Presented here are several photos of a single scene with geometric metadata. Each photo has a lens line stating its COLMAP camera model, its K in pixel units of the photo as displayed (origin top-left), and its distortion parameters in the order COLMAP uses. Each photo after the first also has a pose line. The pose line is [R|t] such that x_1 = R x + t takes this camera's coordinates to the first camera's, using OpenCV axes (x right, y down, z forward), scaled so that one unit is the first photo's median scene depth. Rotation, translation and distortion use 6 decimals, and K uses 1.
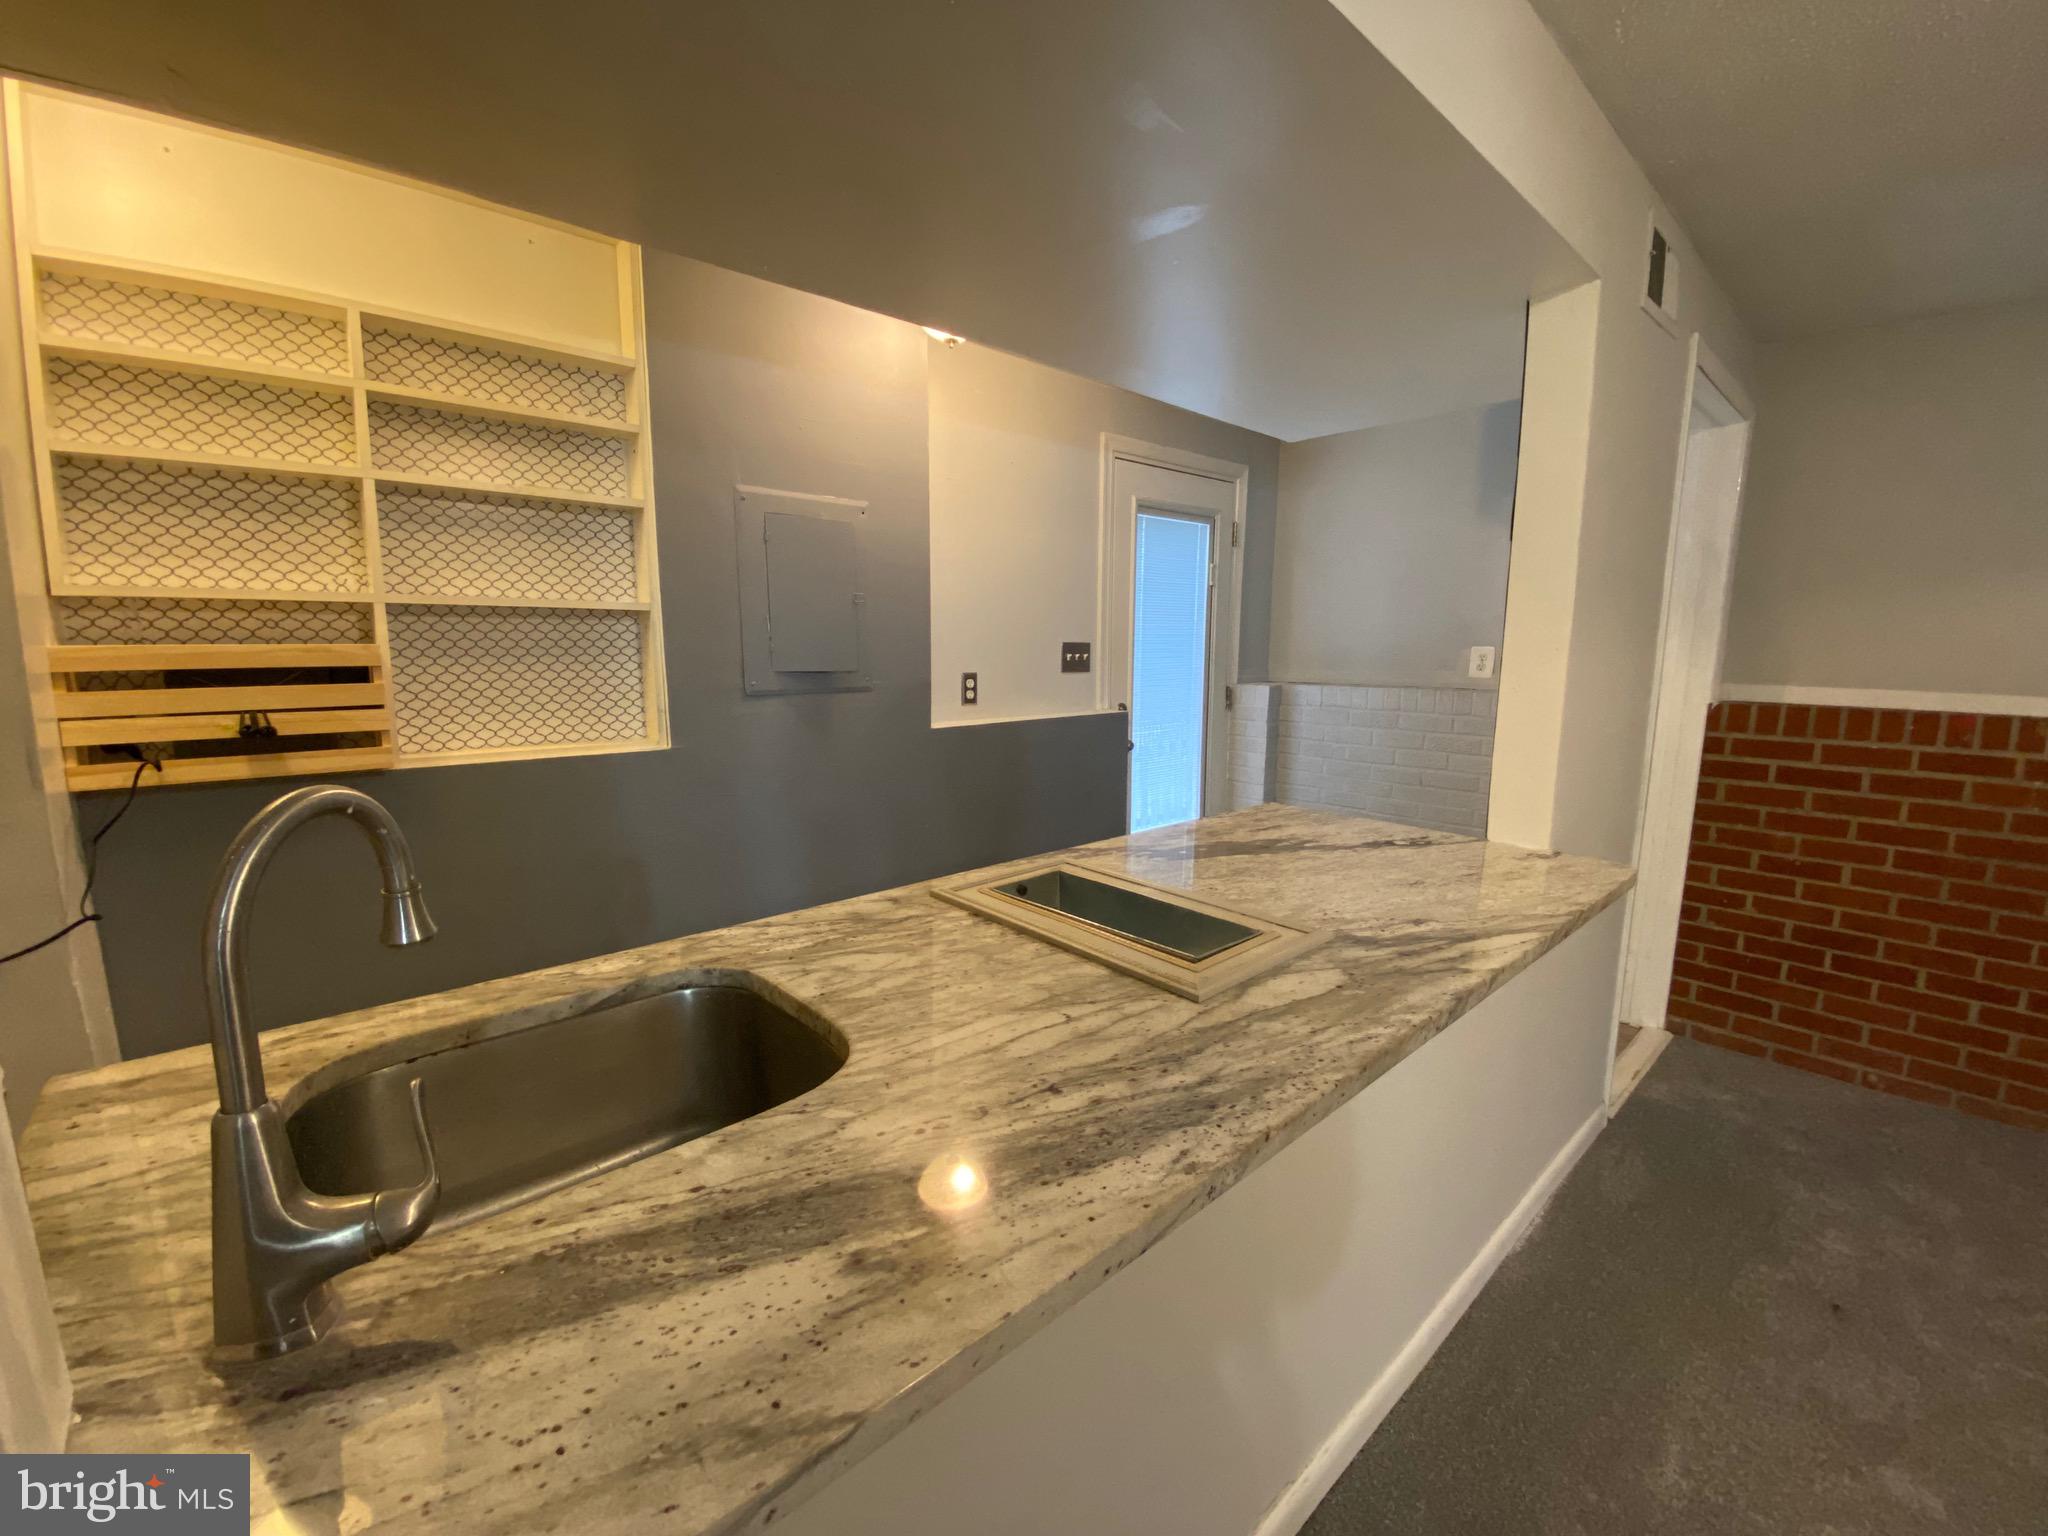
lens RADIAL K [[820.2, 0, 1014.3], [0, 820.2, 769.1], [0, 0, 1]] dist [0.029800, -0.025916]
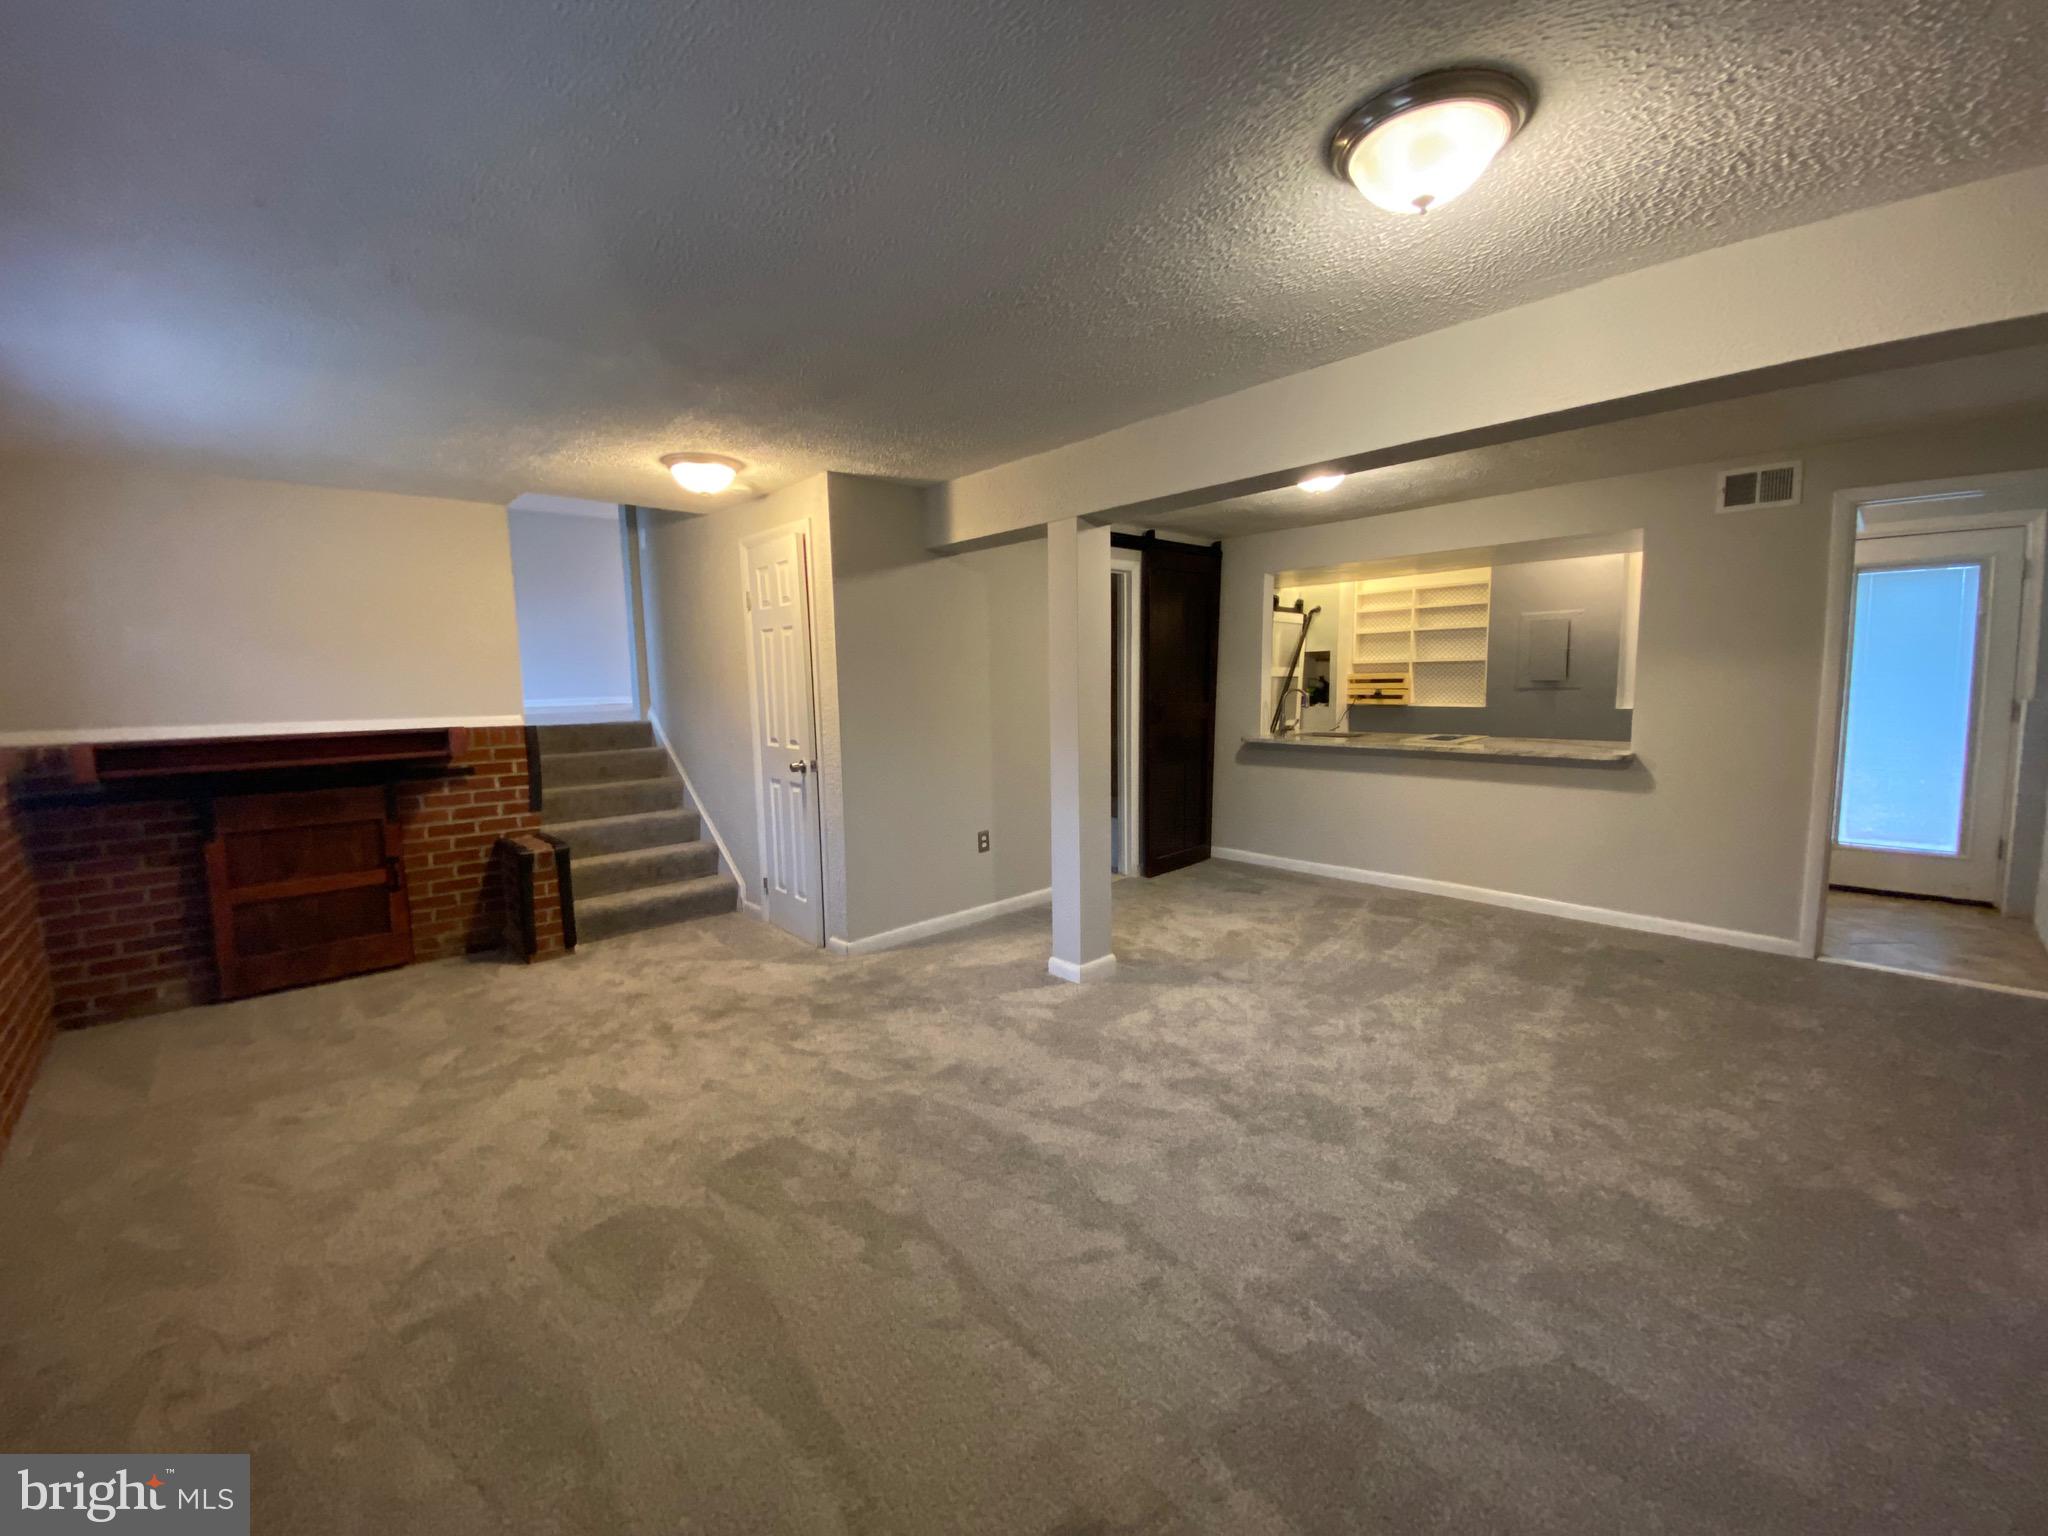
lens RADIAL K [[820.2, 0, 1014.3], [0, 820.2, 769.1], [0, 0, 1]] dist [0.029800, -0.025916]
pose [[0.032237, 0.105358, -0.993912, 2.635639], [-0.130999, 0.986295, 0.100302, 0.126887], [0.990858, 0.126968, 0.045597, -0.817929]]
